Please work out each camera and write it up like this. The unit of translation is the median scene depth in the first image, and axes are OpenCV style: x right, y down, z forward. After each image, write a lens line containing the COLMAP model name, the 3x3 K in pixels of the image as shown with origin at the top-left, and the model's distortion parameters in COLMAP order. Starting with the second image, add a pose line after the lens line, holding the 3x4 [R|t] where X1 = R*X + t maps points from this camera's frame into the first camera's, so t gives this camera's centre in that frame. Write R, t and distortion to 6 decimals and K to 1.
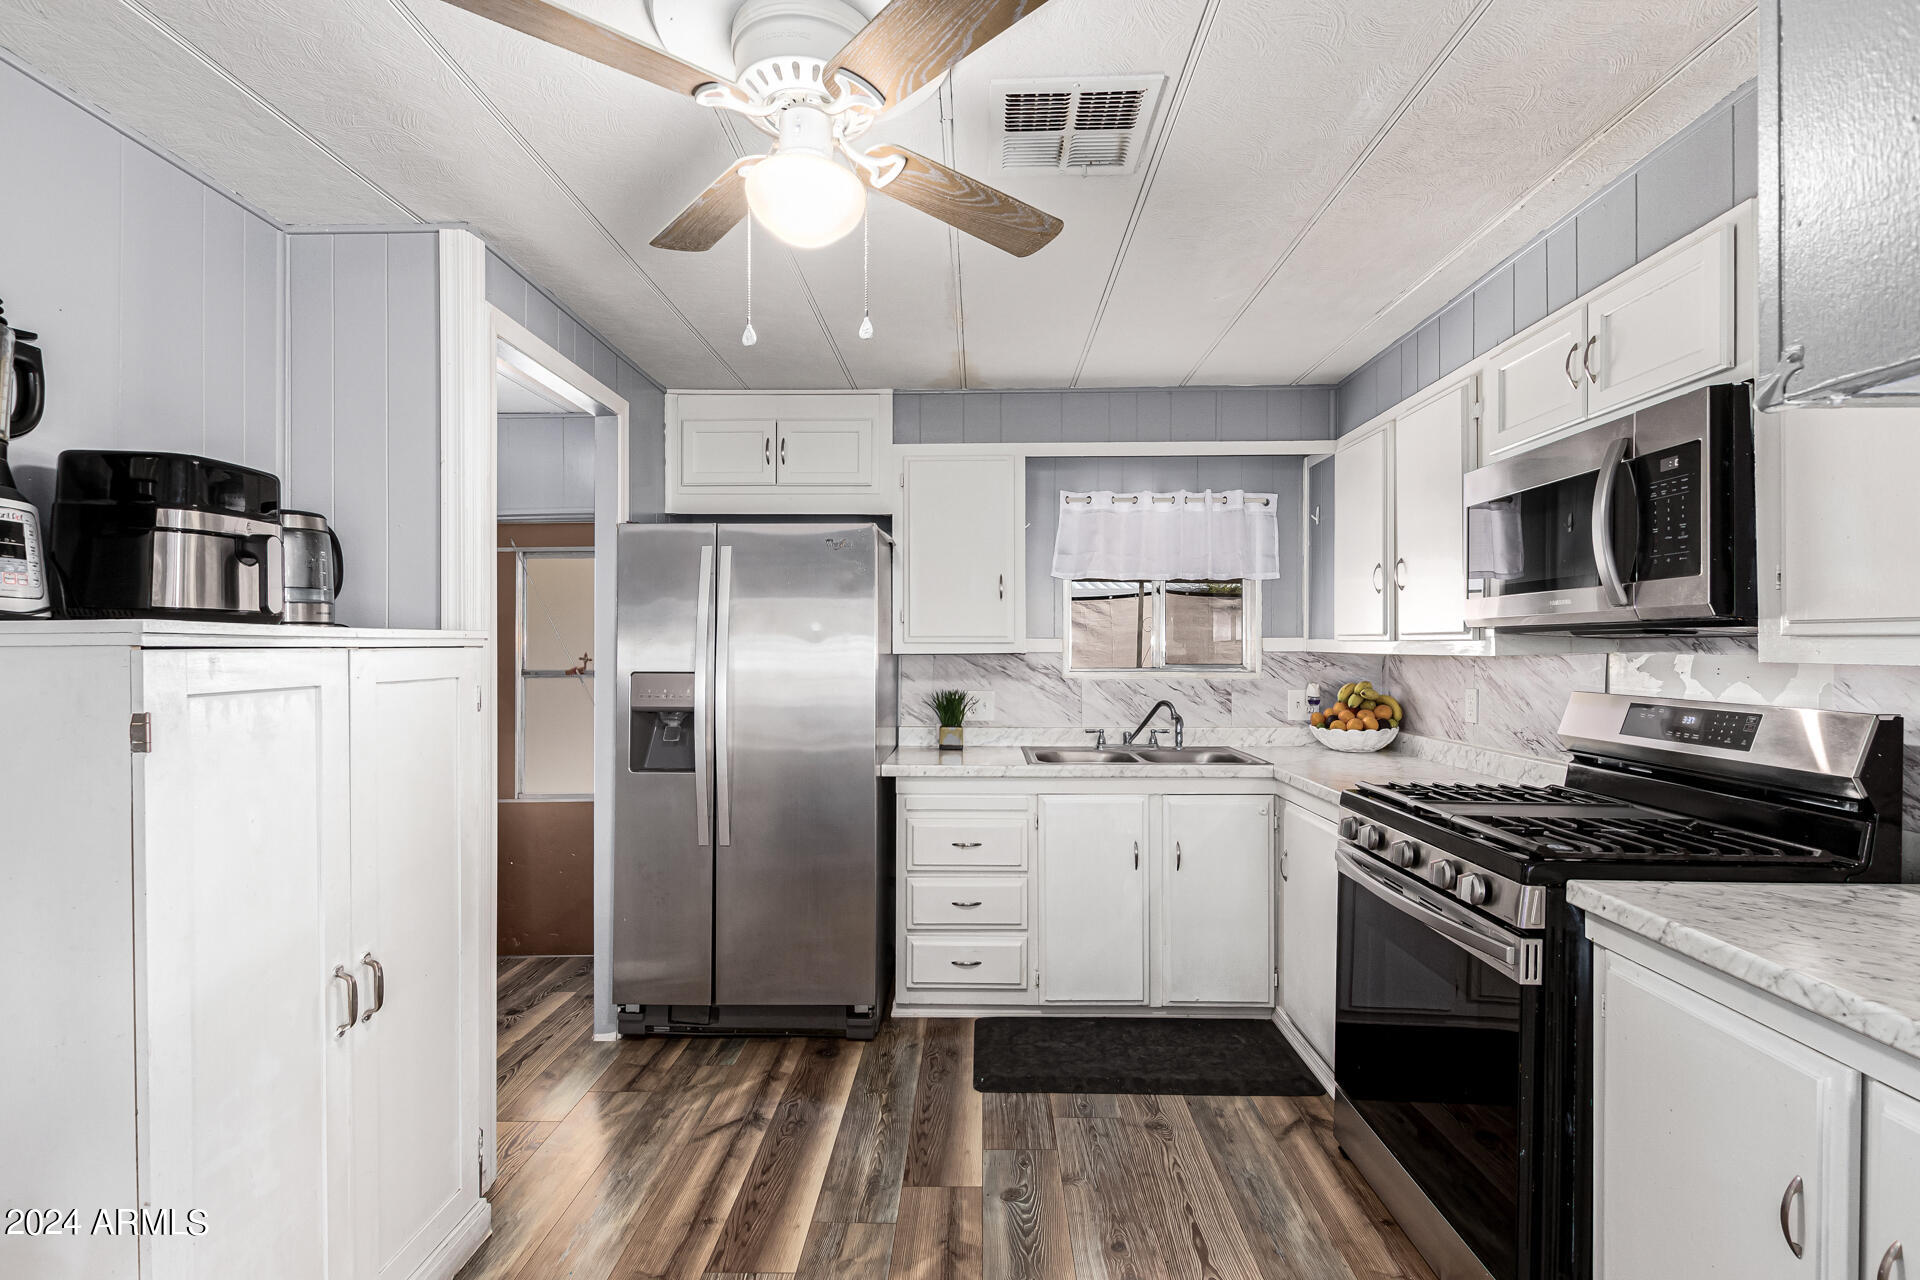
lens RADIAL K [[871.9, 0, 955.9], [0, 871.9, 647.5], [0, 0, 1]] dist [0.000819, -0.000086]
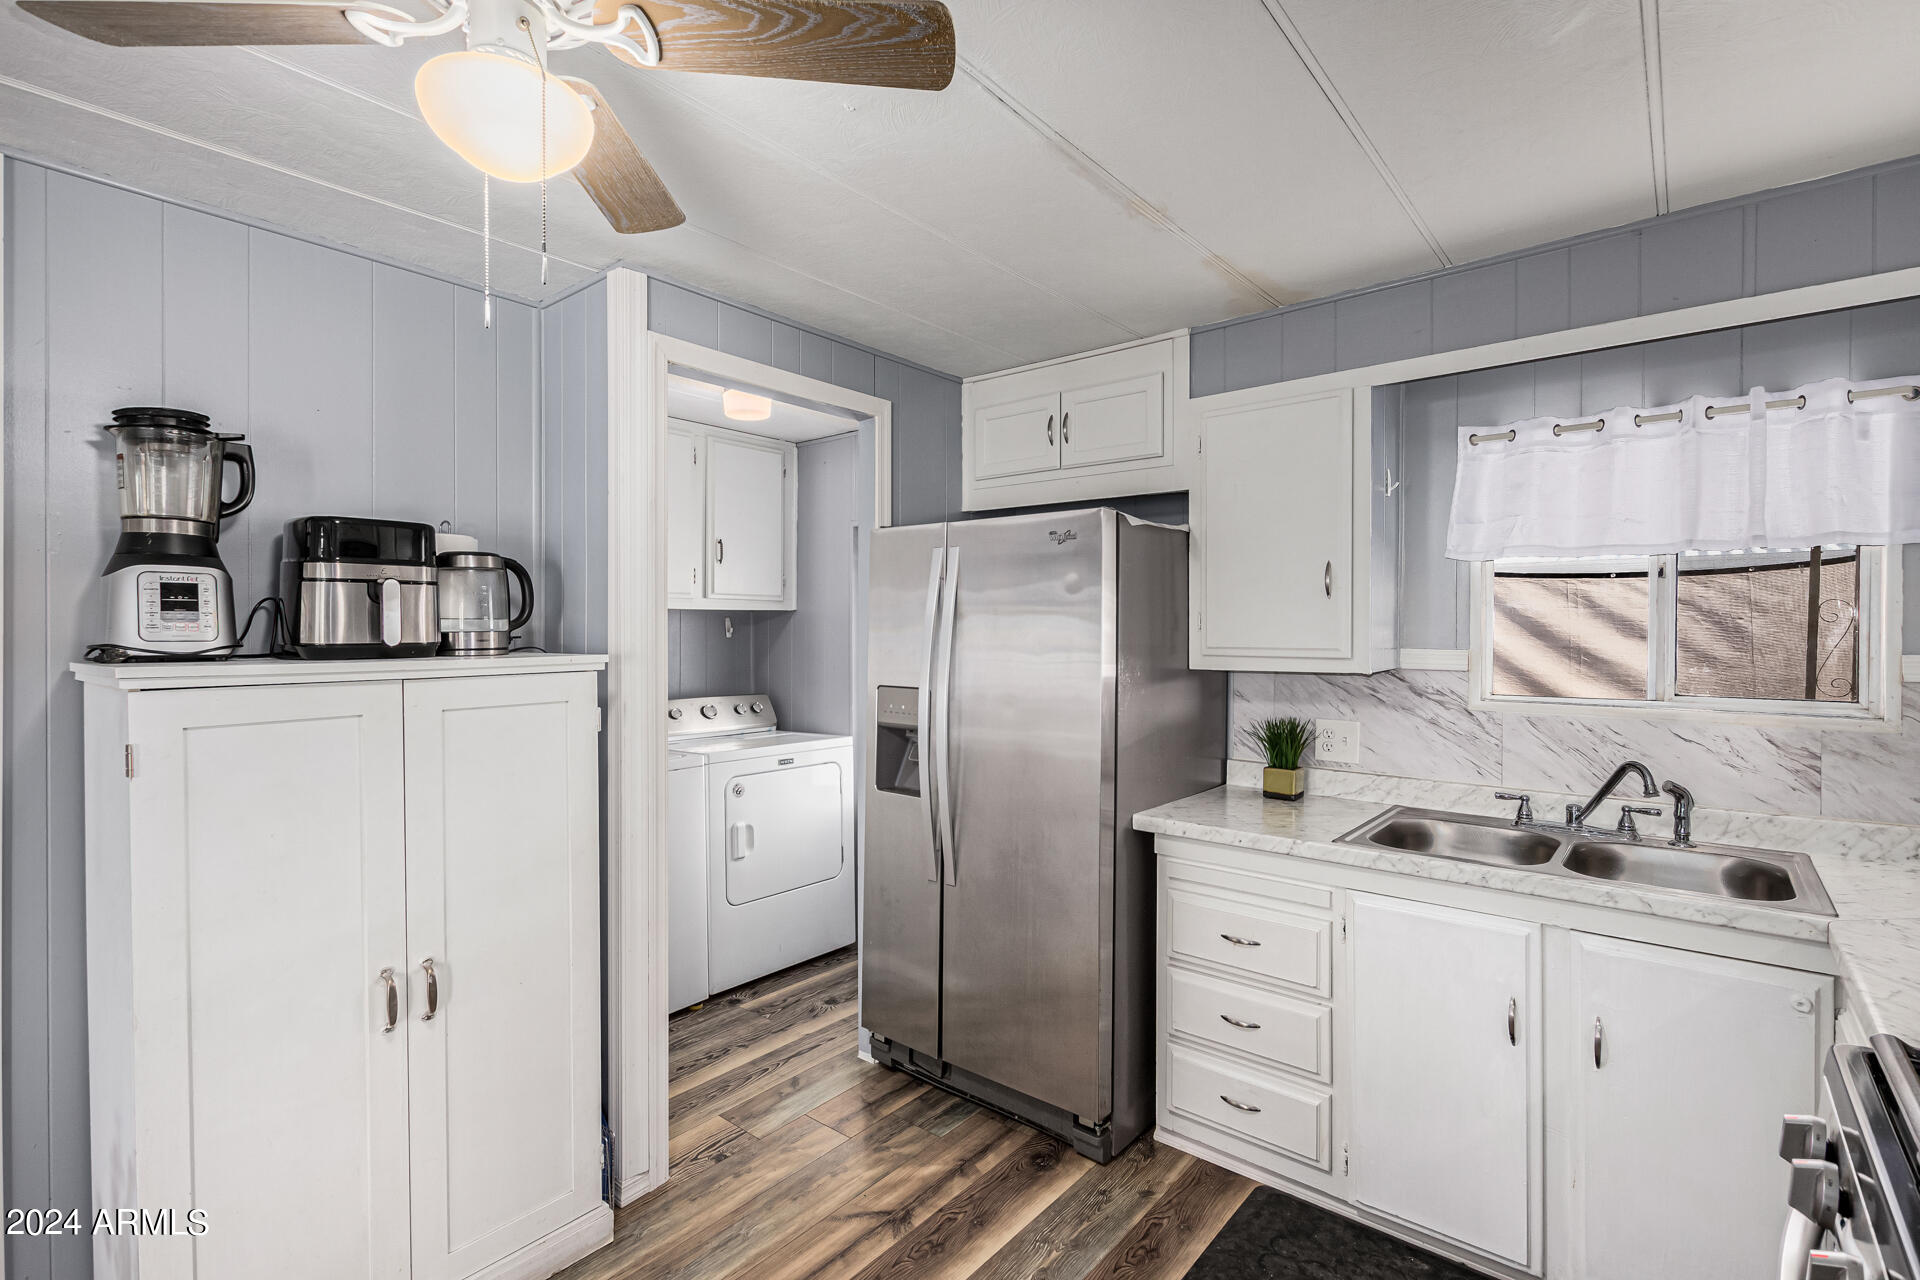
lens RADIAL K [[871.7, 0, 959.8], [0, 871.7, 635.3], [0, 0, 1]] dist [0.002182, 0.000570]
pose [[0.787999, 0.004757, -0.615658, 0.273149], [0.000569, 0.999964, 0.008456, -0.033031], [0.615677, -0.007013, 0.787968, 0.290042]]
